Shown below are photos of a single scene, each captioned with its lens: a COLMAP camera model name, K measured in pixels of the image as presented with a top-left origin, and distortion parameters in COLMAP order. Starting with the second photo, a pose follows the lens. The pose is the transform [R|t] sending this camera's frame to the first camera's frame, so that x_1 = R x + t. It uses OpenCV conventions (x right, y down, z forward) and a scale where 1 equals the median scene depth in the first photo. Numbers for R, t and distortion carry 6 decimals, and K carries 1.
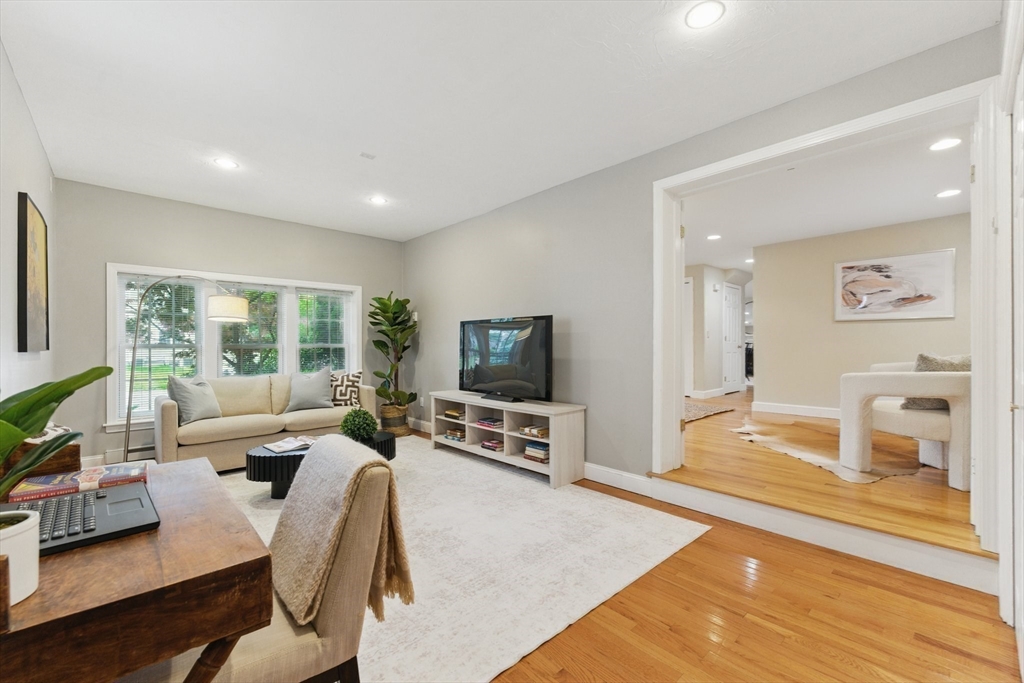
lens RADIAL K [[418.6, 0, 514.3], [0, 418.6, 344.2], [0, 0, 1]] dist [-0.000428, 0.000511]
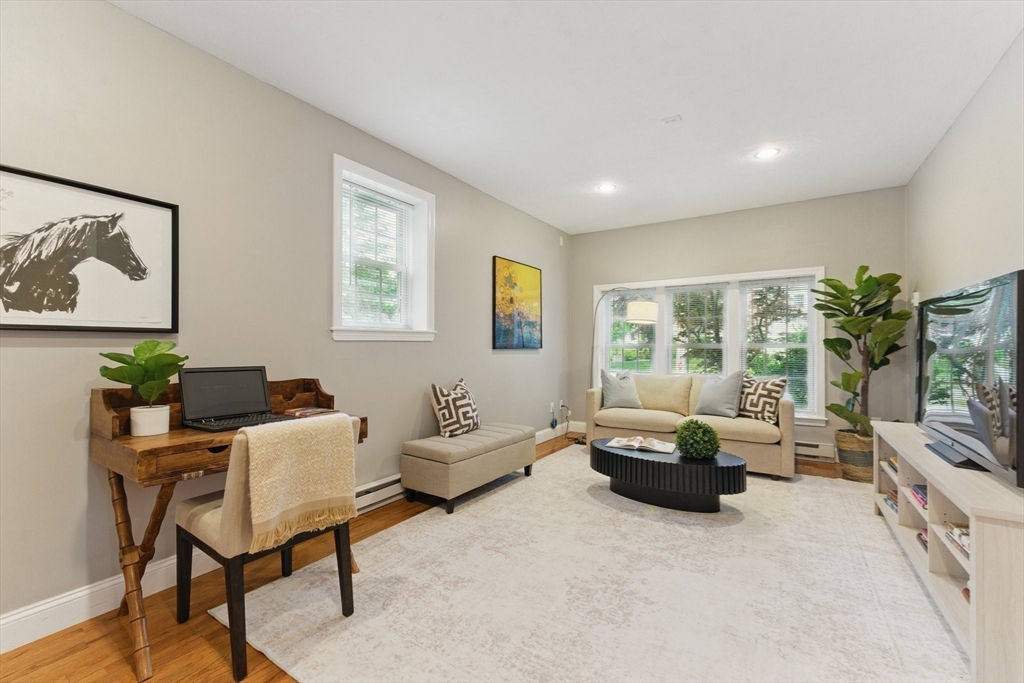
lens RADIAL K [[418.6, 0, 513.2], [0, 418.6, 346.0], [0, 0, 1]] dist [-0.000428, 0.000511]
pose [[0.253933, 0.001872, -0.967220, 0.266055], [0.002394, 0.999994, 0.002564, 0.001098], [0.967219, -0.002966, 0.253927, 0.333202]]
